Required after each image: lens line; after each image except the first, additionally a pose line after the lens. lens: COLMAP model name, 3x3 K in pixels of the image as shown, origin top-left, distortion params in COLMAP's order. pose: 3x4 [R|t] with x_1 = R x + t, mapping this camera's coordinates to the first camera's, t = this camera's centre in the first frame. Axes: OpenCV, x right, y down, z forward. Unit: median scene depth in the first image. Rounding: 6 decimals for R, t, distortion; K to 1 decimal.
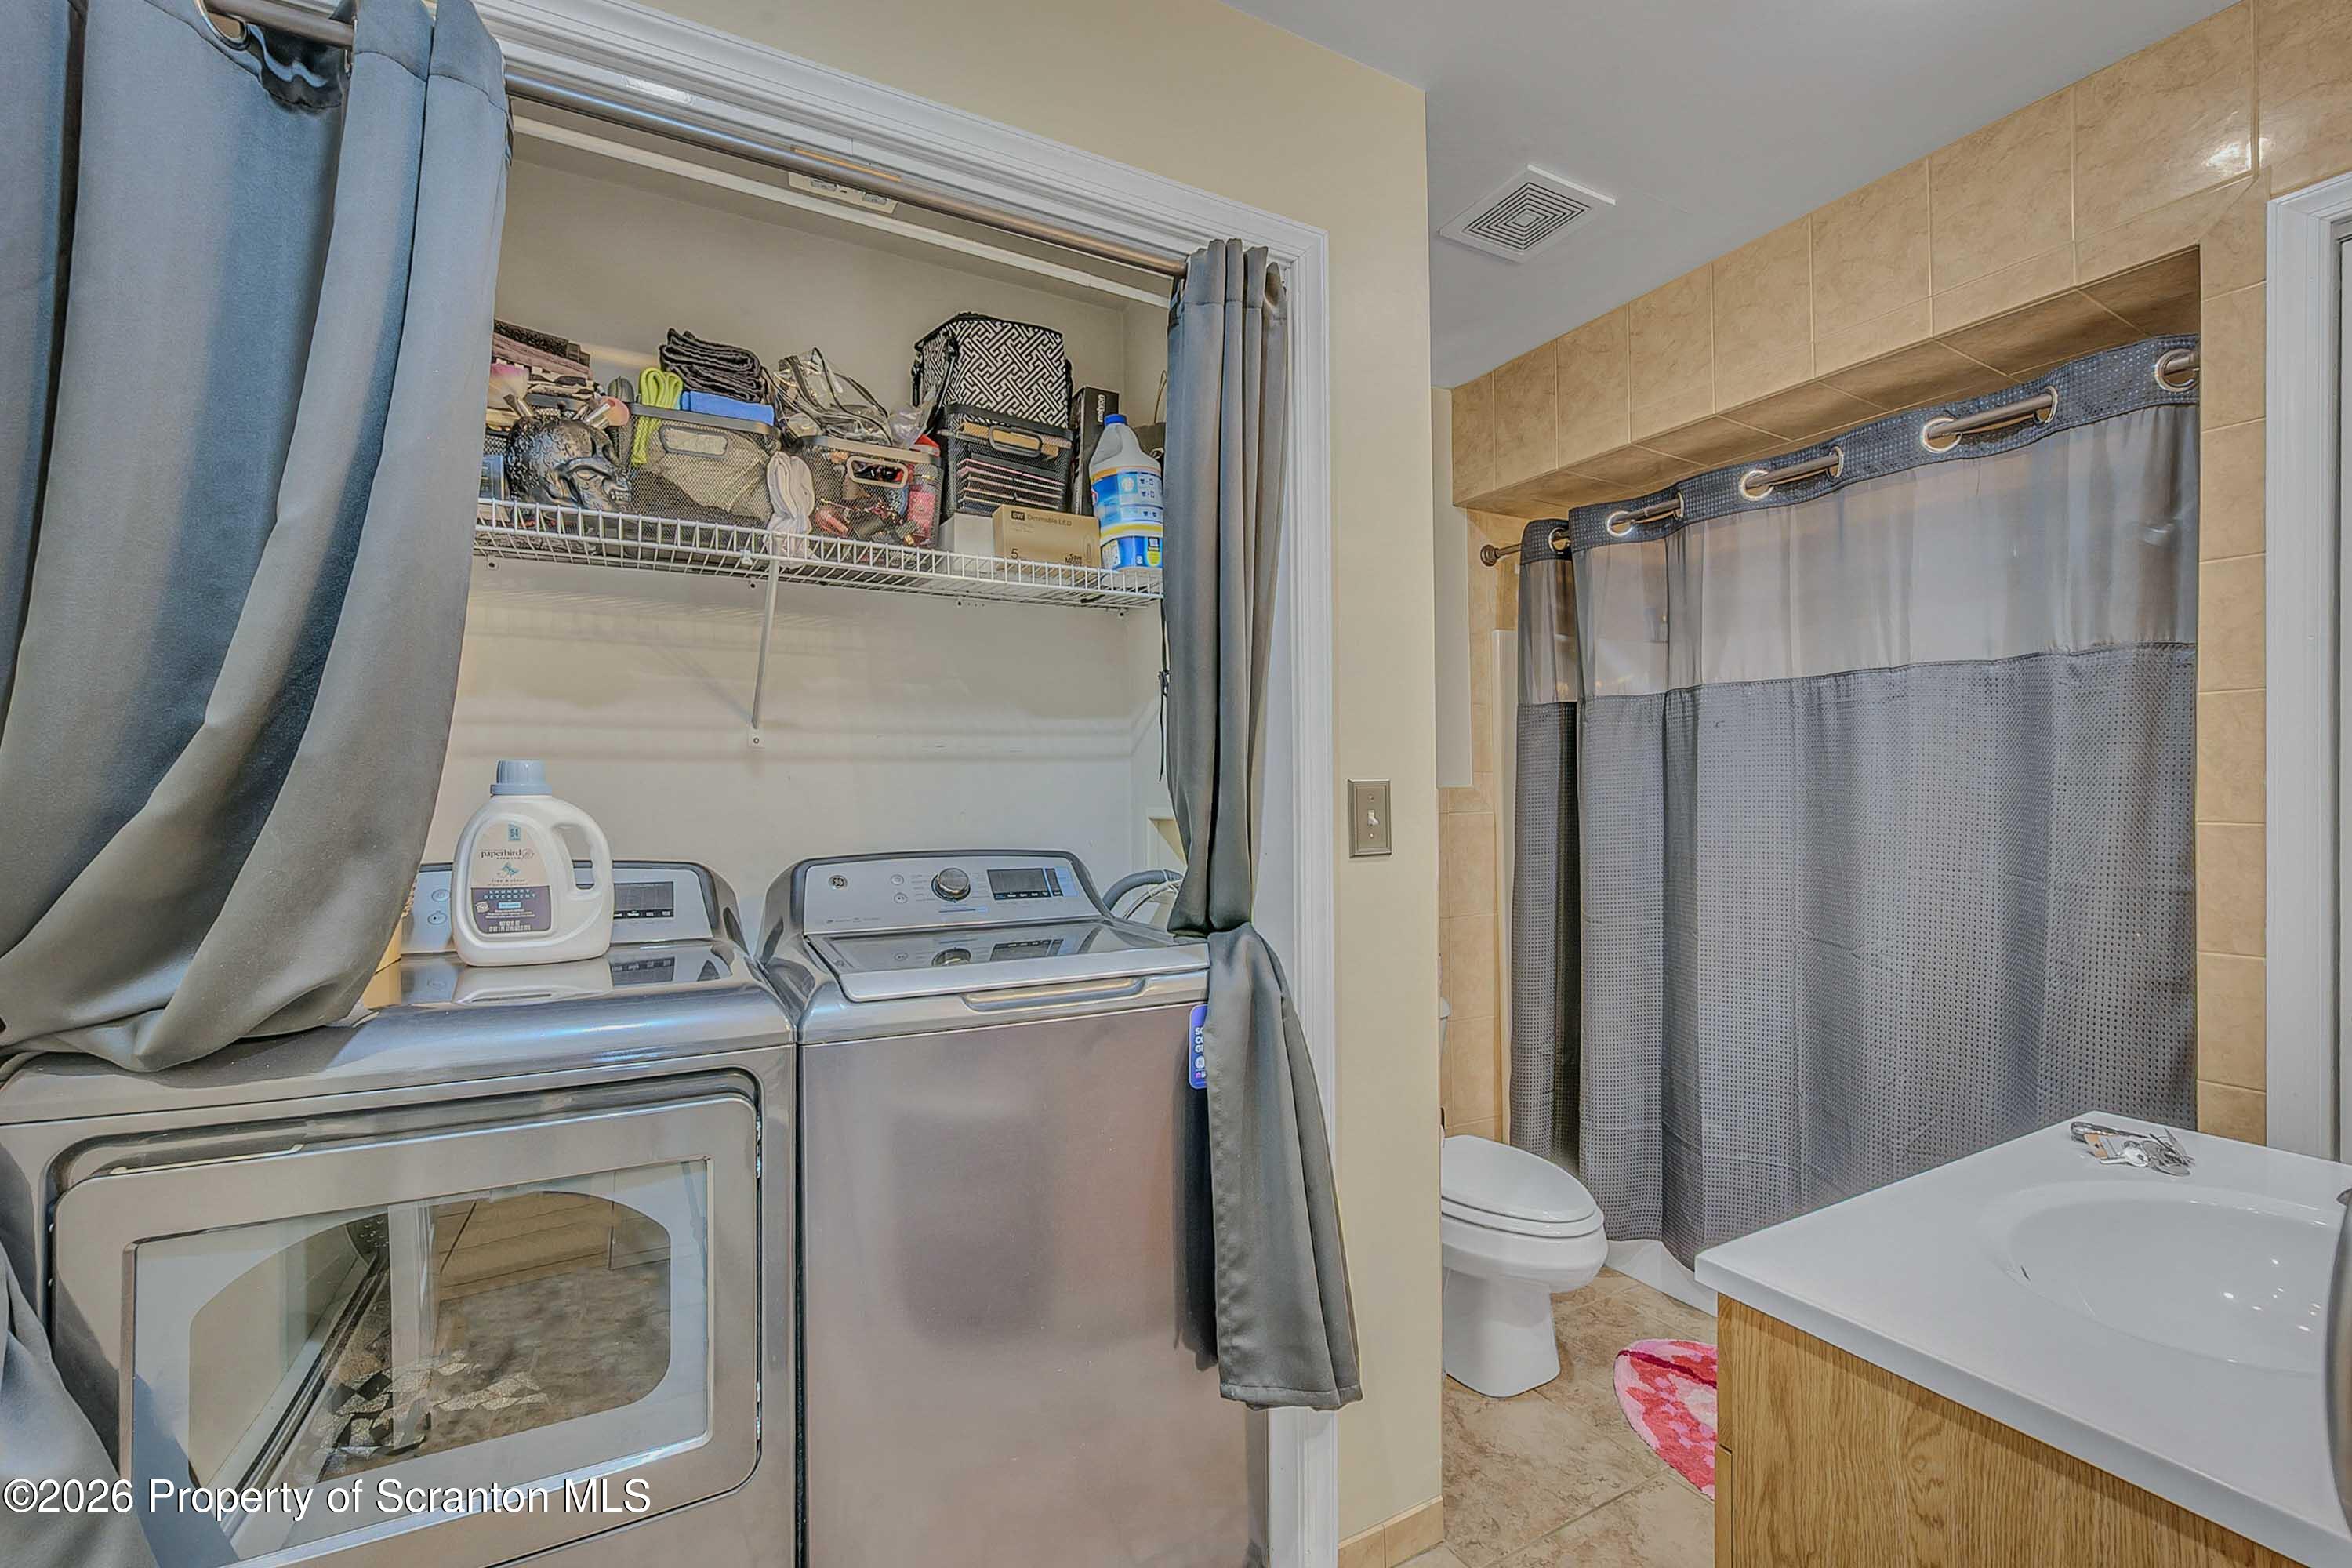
lens RADIAL K [[968.2, 0, 1210.8], [0, 968.2, 791.1], [0, 0, 1]] dist [-0.001519, 0.000062]
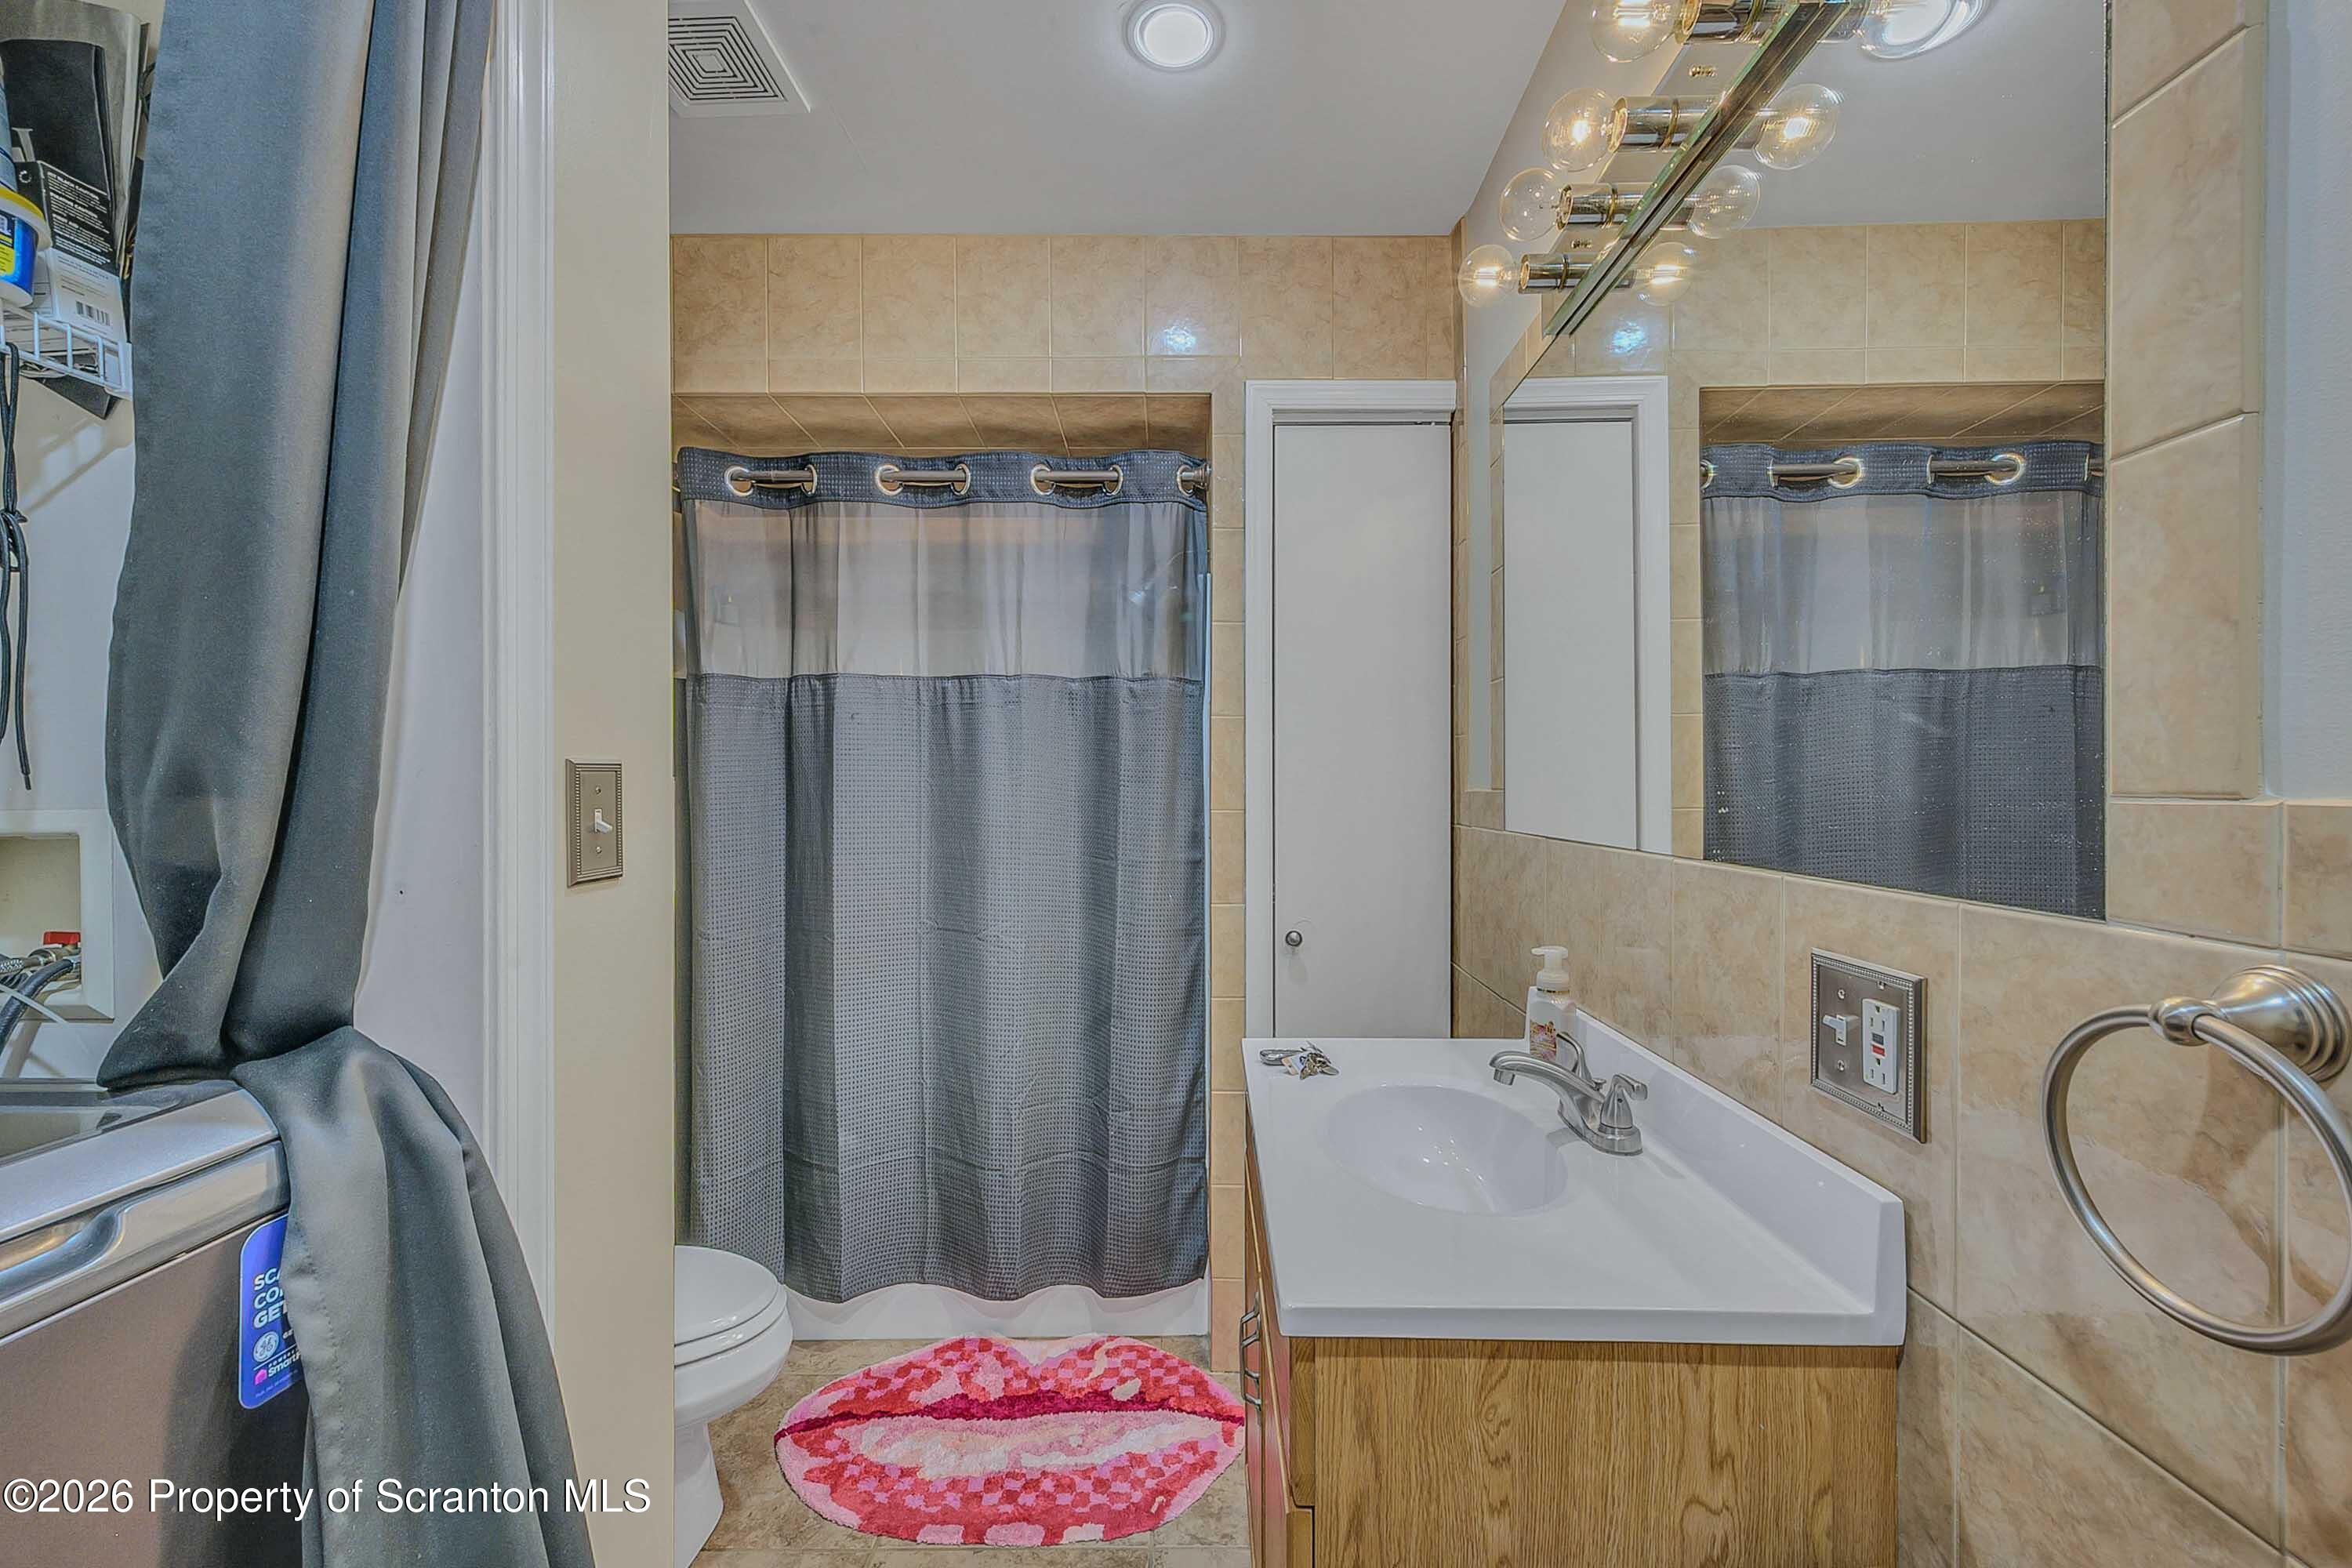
lens RADIAL K [[944.2, 0, 1155.1], [0, 944.2, 778.7], [0, 0, 1]] dist [-0.000454, 0.000737]
pose [[0.524630, 0.015532, 0.851189, -0.149860], [-0.005085, 0.999873, -0.015111, 0.007211], [-0.851315, 0.003600, 0.524642, 0.325980]]
